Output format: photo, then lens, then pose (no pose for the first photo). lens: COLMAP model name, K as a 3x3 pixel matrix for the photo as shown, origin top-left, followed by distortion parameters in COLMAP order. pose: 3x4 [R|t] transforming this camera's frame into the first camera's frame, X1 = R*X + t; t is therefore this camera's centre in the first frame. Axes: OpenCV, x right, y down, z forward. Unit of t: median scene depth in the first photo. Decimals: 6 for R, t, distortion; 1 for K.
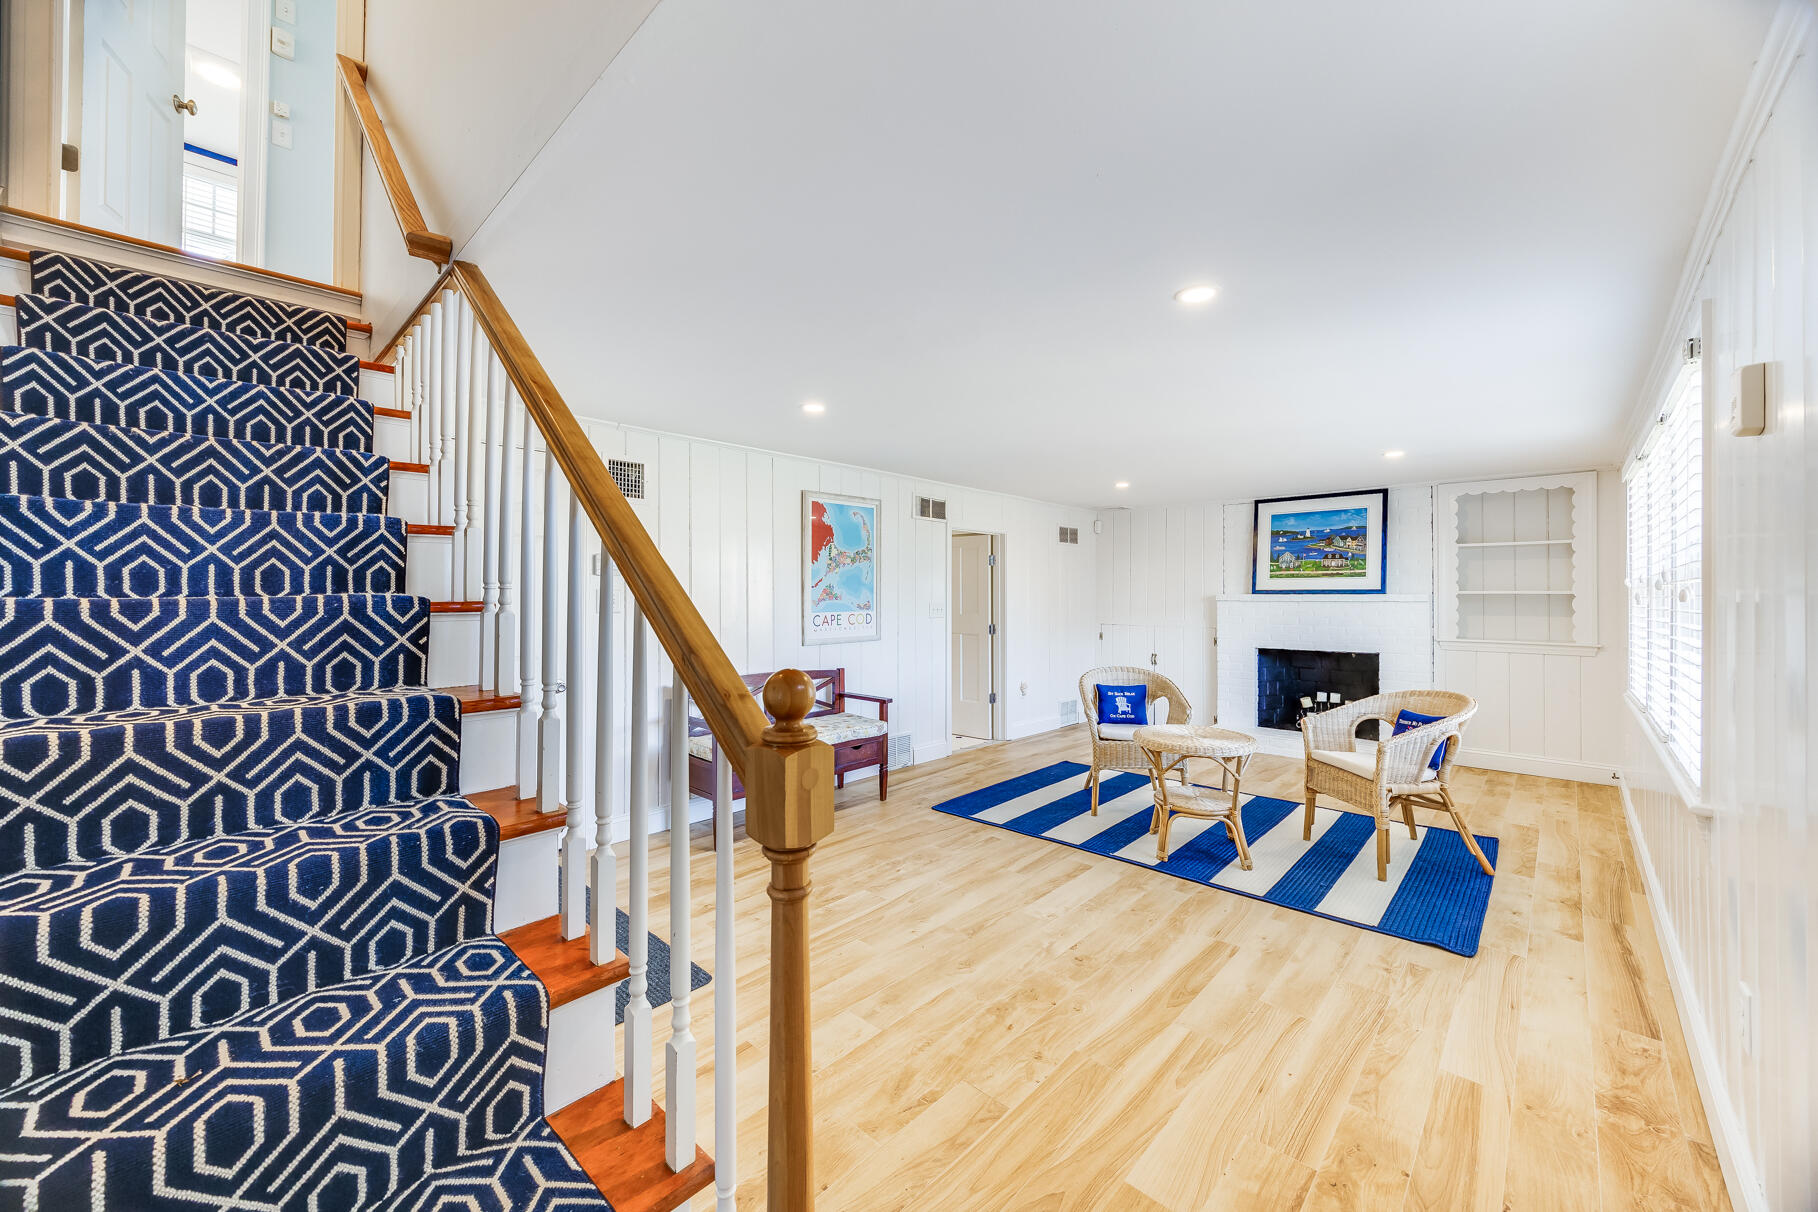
lens RADIAL K [[697.6, 0, 901.9], [0, 697.6, 590.4], [0, 0, 1]] dist [-0.014598, -0.000468]
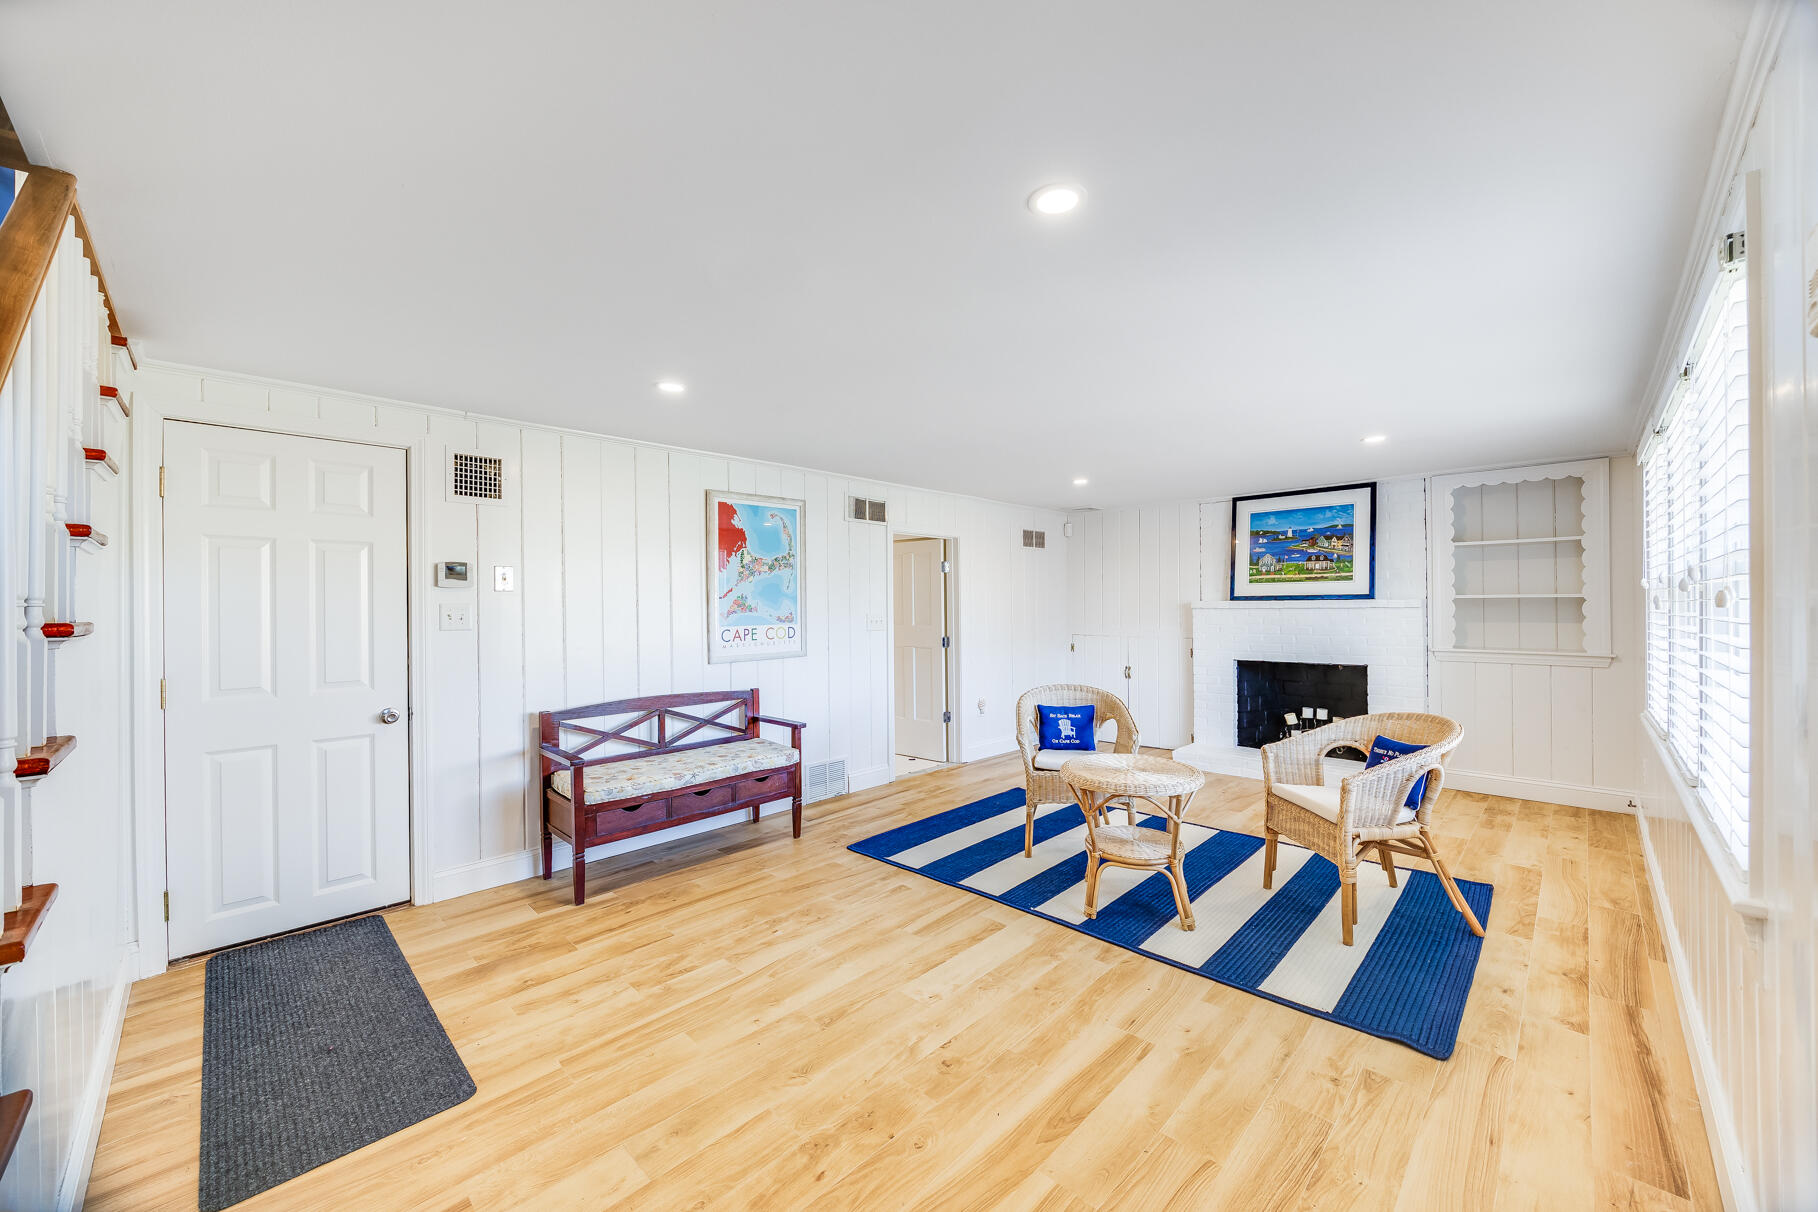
lens RADIAL K [[697.6, 0, 908.7], [0, 697.6, 602.9], [0, 0, 1]] dist [-0.014598, -0.000468]
pose [[0.999920, -0.009742, -0.008030, 0.161578], [0.009777, 0.999943, 0.004333, -0.000011], [0.007987, -0.004411, 0.999958, 0.151024]]
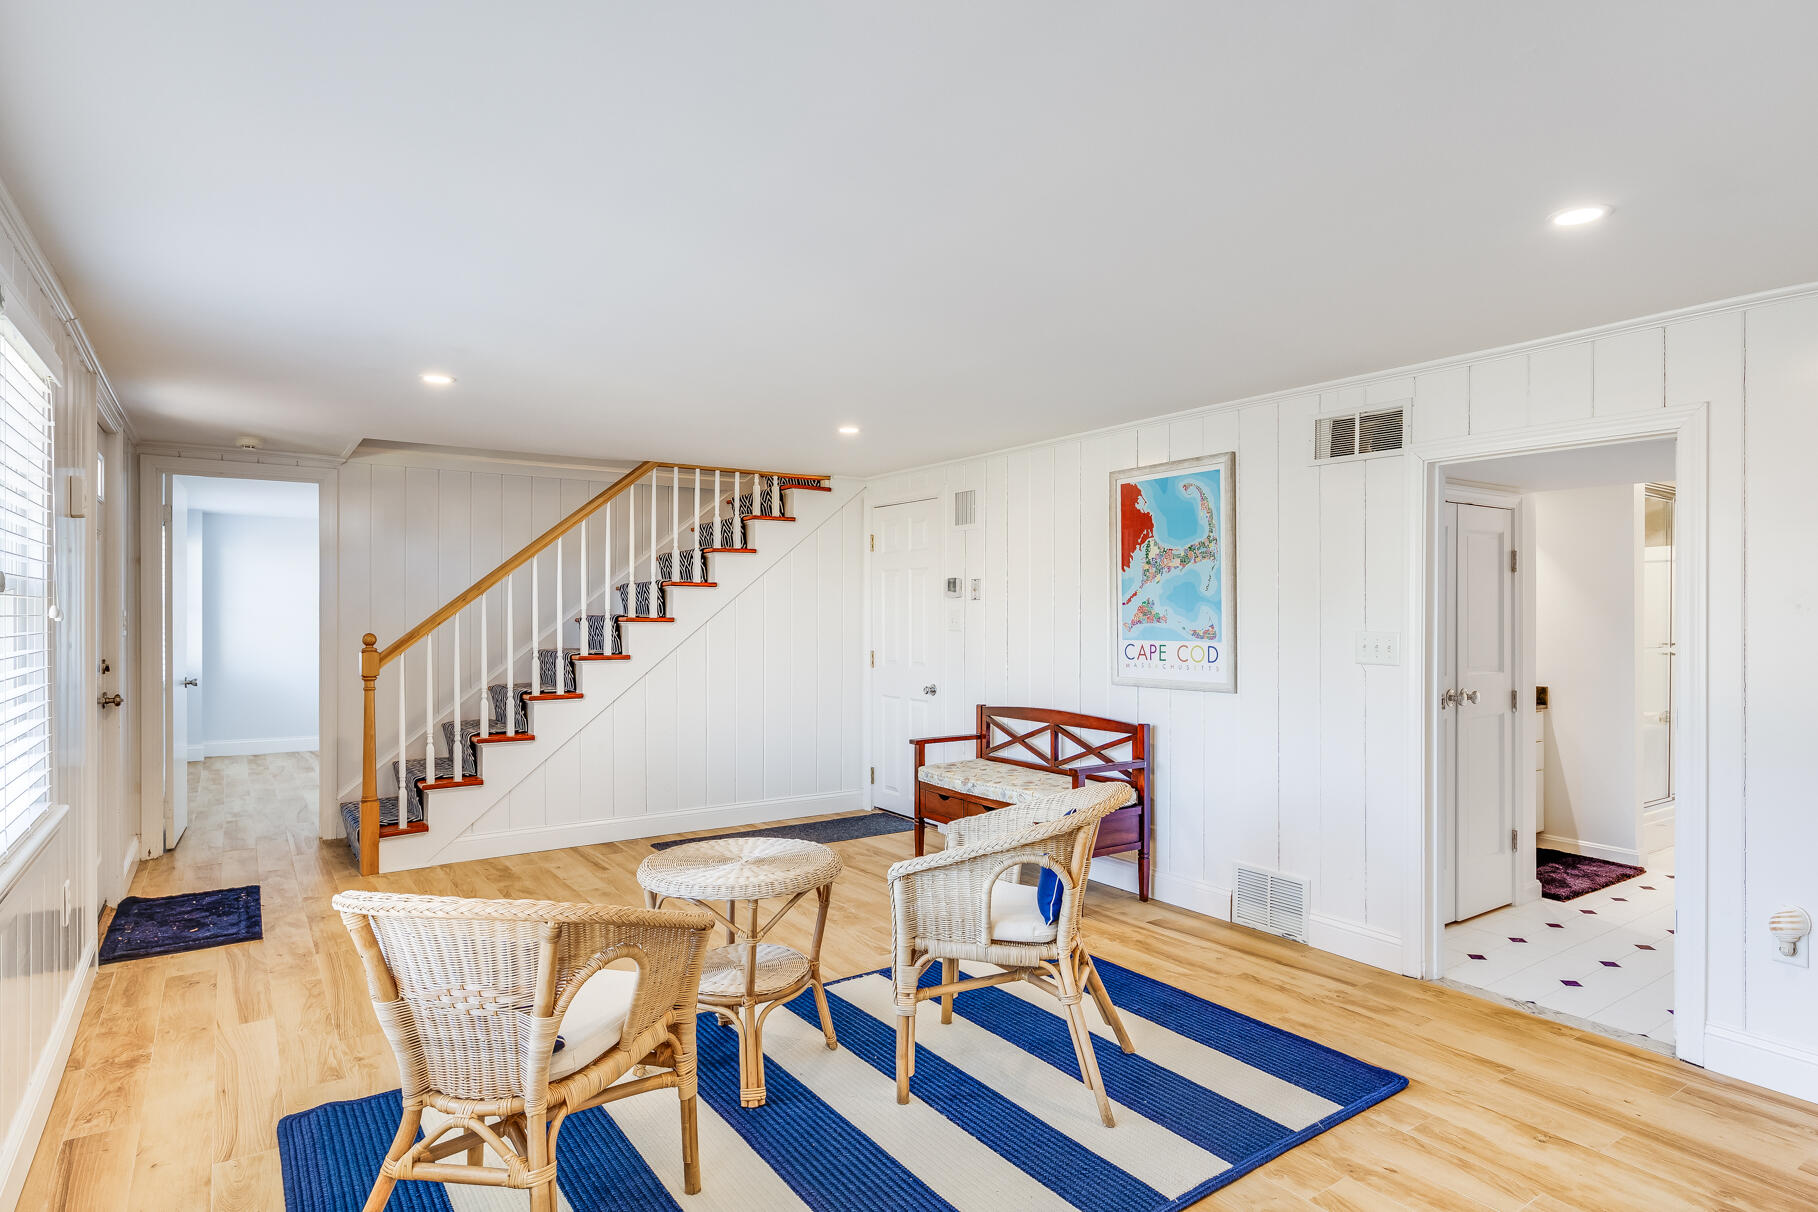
lens RADIAL K [[976.9, 0, 902.9], [0, 976.9, 608.7], [0, 0, 1]] dist [-0.007915, -0.004012]
pose [[-0.202369, -0.002988, -0.979305, 1.213153], [0.008078, 0.999956, -0.004720, 0.003876], [0.979276, -0.008867, -0.202336, 1.323715]]
